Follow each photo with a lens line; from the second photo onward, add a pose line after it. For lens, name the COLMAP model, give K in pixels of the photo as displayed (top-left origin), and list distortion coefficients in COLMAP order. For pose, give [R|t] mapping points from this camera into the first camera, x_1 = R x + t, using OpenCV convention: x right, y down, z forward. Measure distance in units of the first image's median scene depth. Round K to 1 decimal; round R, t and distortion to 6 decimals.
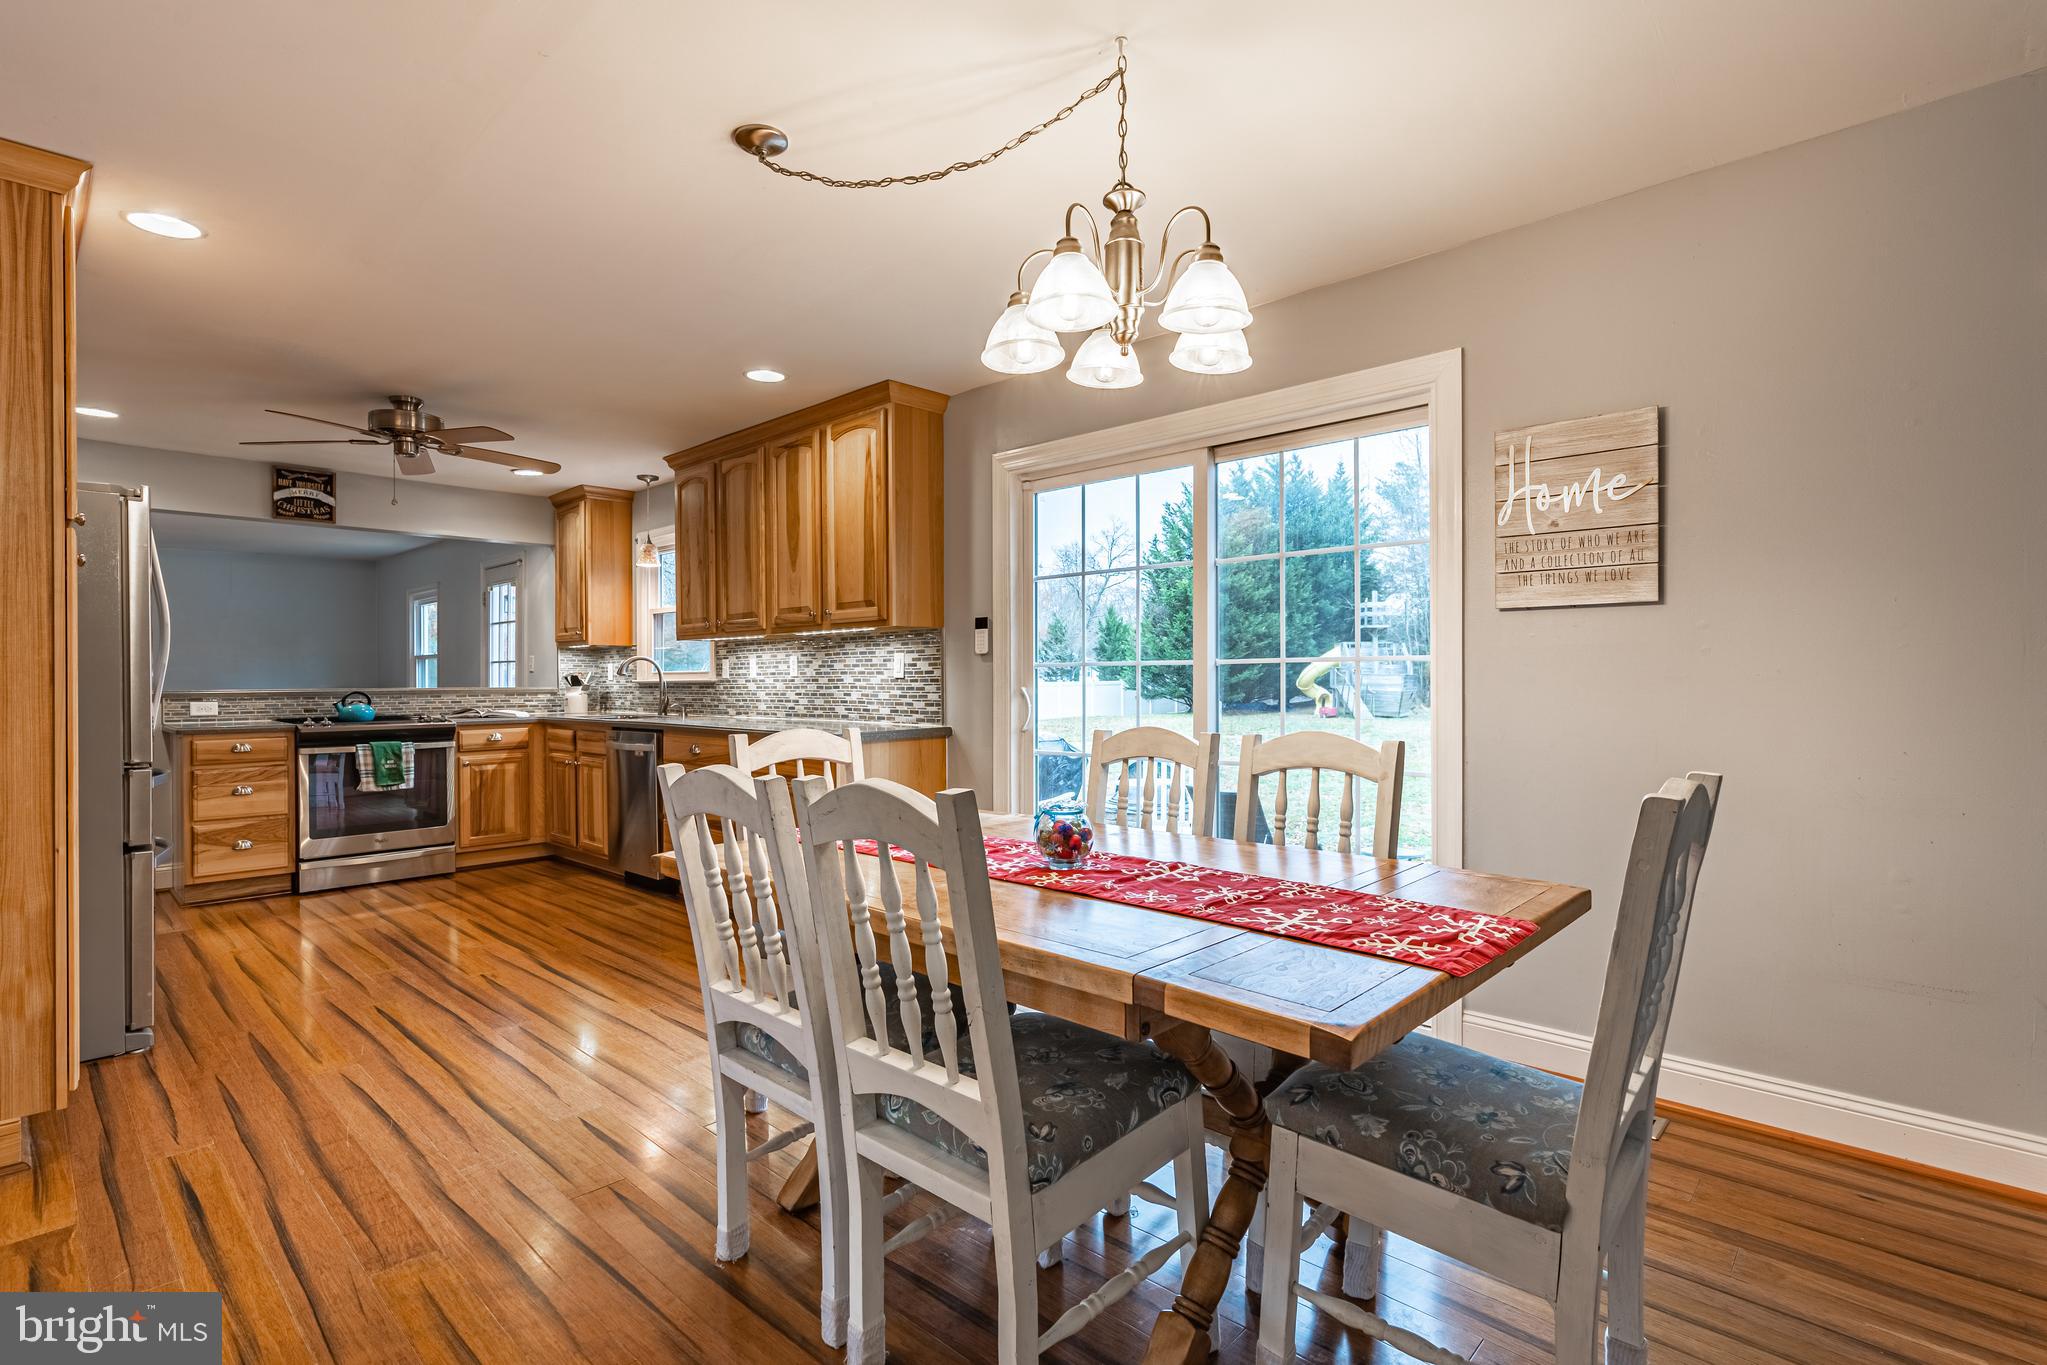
lens RADIAL K [[956.4, 0, 1022.4], [0, 956.4, 680.5], [0, 0, 1]] dist [-0.010549, 0.004208]
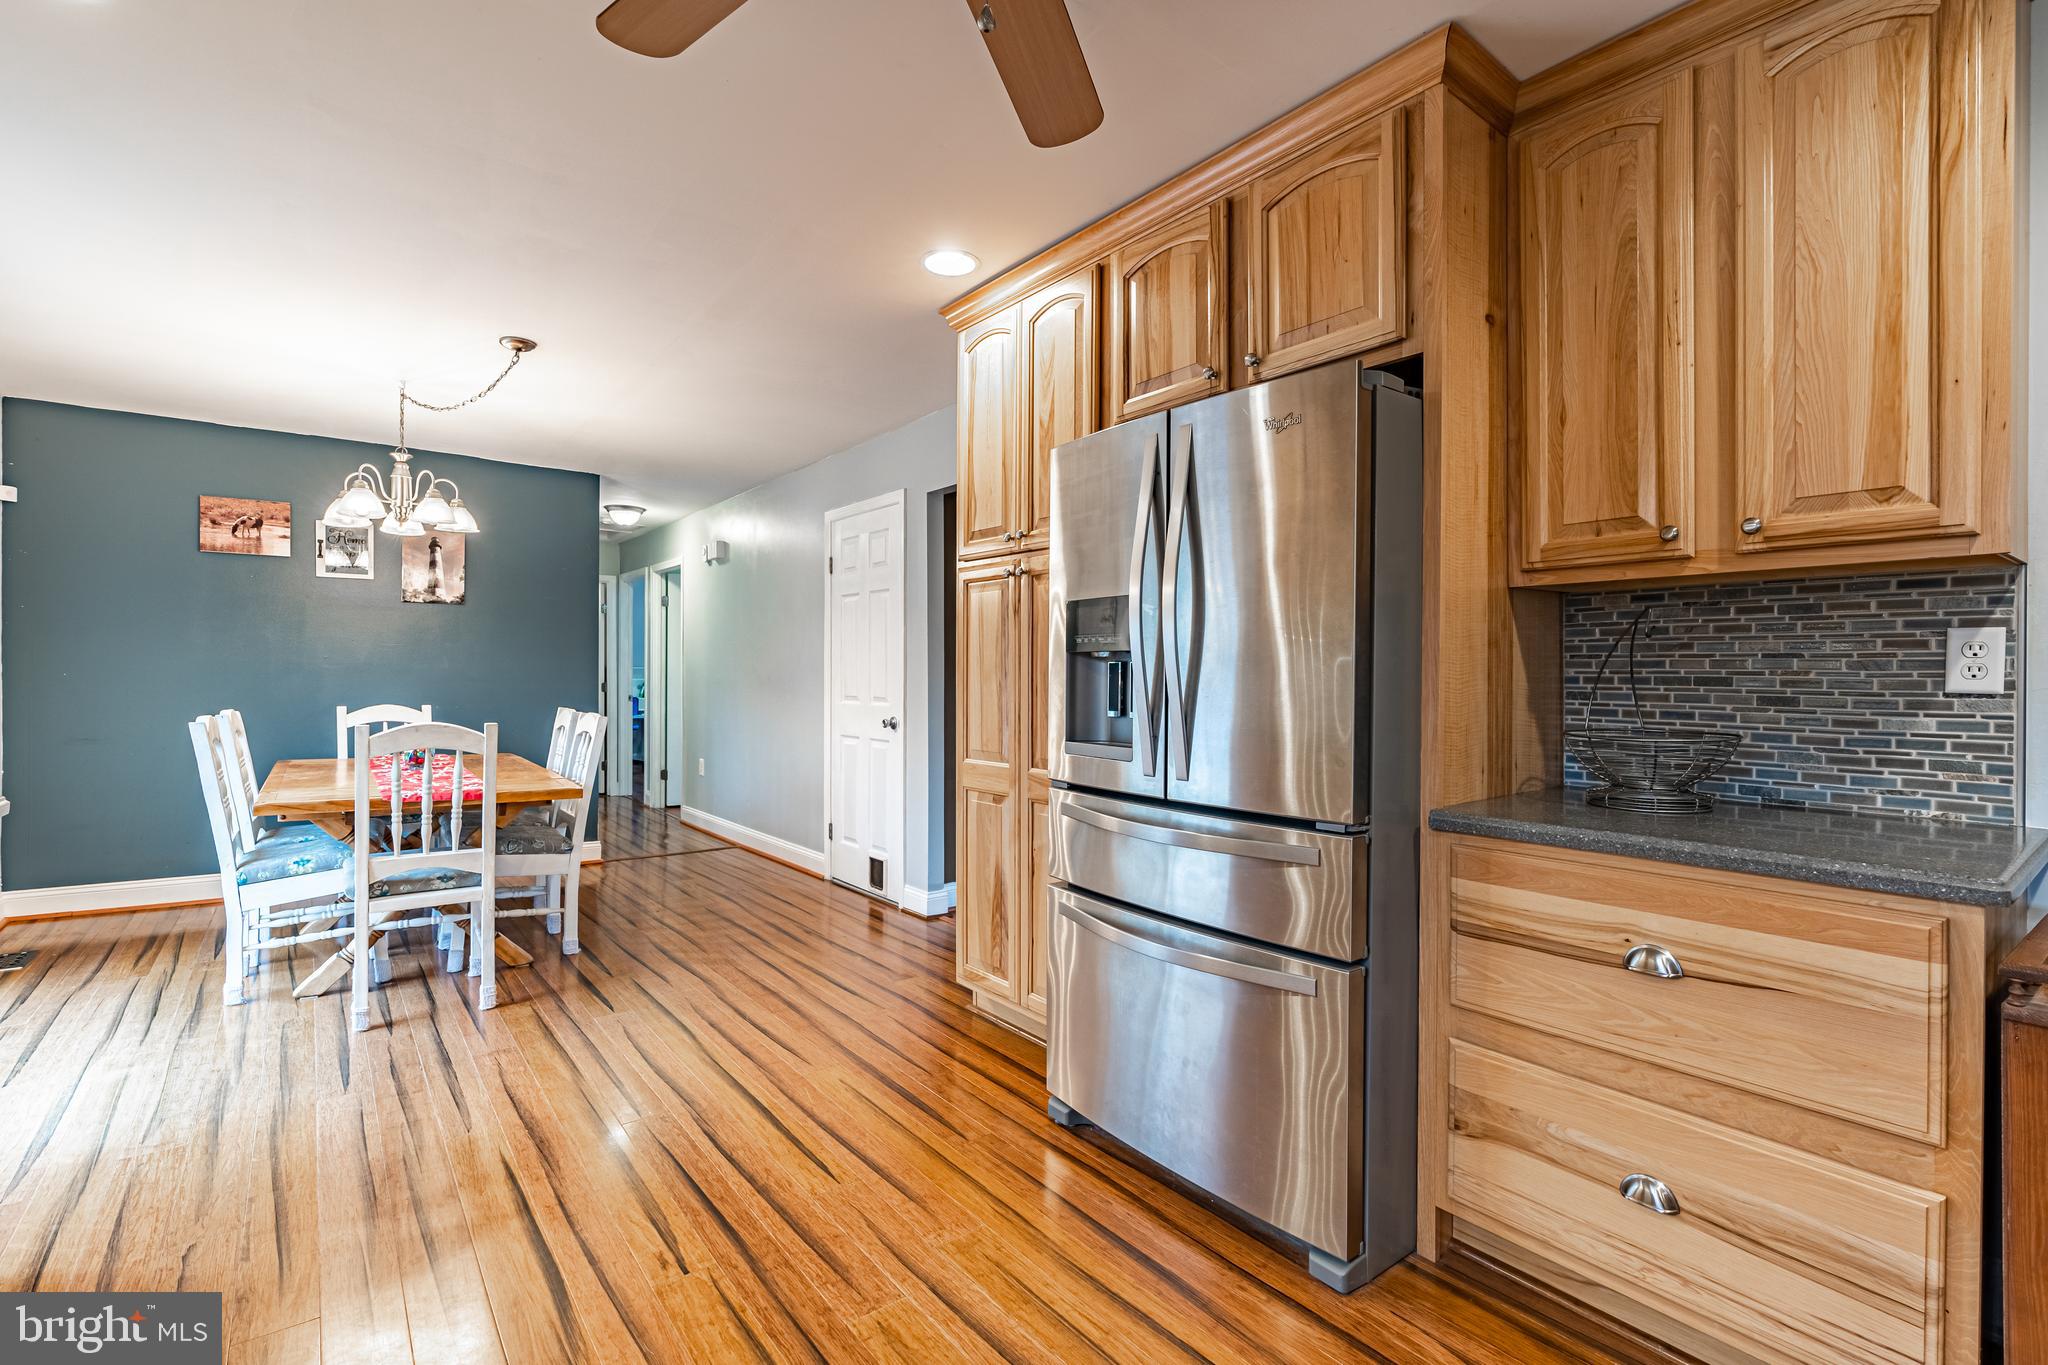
lens RADIAL K [[928.2, 0, 1020.1], [0, 928.2, 677.9], [0, 0, 1]] dist [-0.011096, 0.005268]
pose [[-0.986883, 0.001762, 0.161426, -0.575797], [0.002718, 0.999980, 0.005700, -0.003586], [-0.161413, 0.006064, -0.986868, 1.018248]]
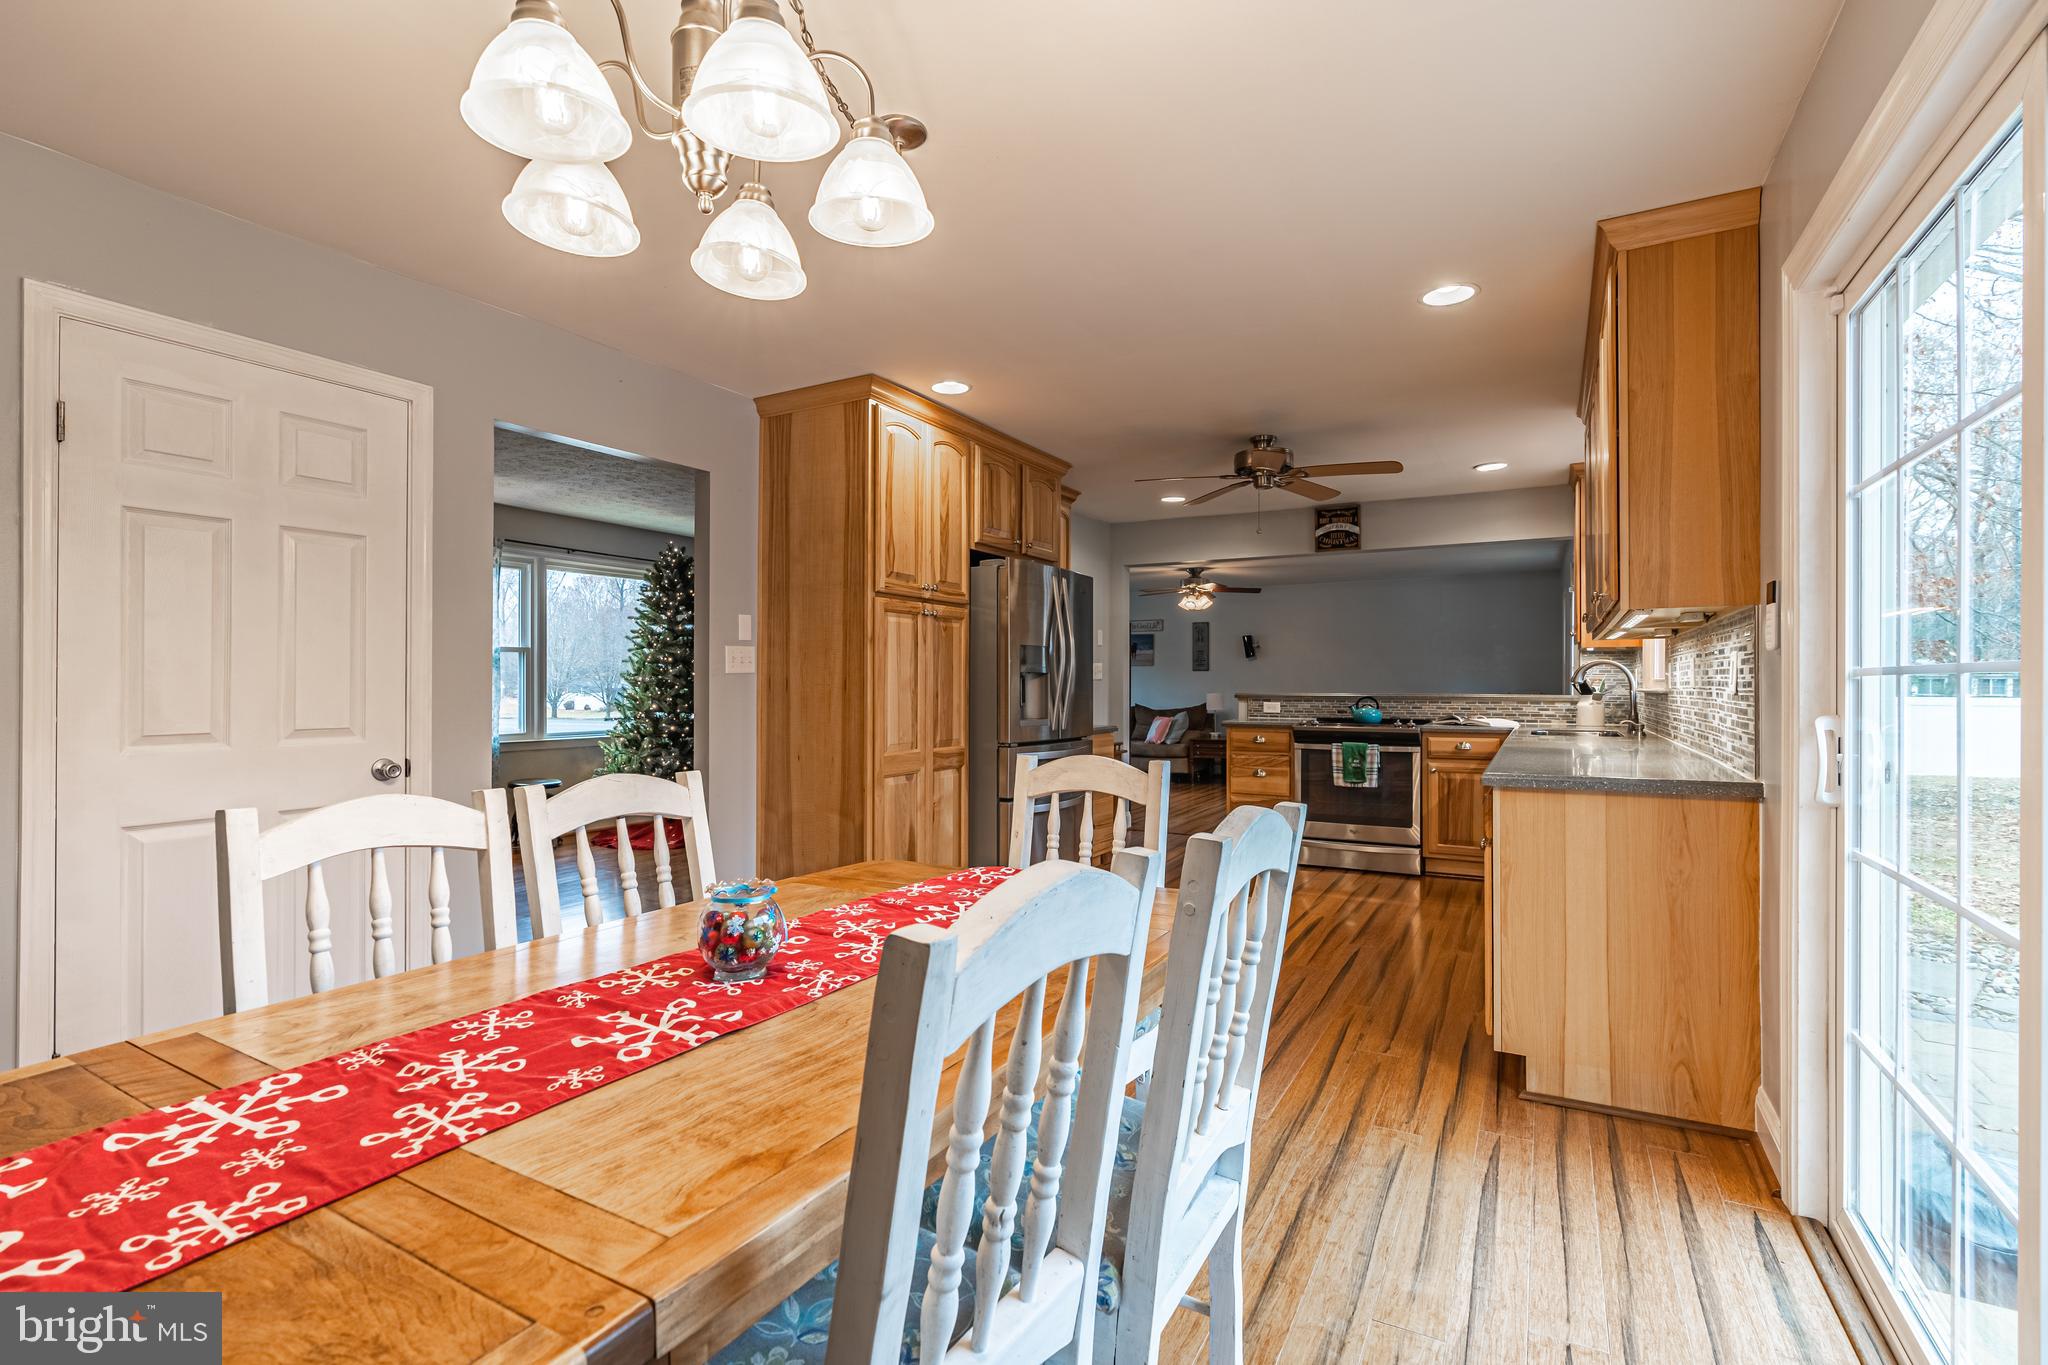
lens RADIAL K [[928.2, 0, 1026.0], [0, 928.2, 679.9], [0, 0, 1]] dist [-0.011096, 0.005268]
pose [[0.238585, 0.003116, -0.971117, 0.284318], [-0.004435, 0.999988, 0.002119, -0.009021], [0.971111, 0.003802, 0.238596, 0.378039]]
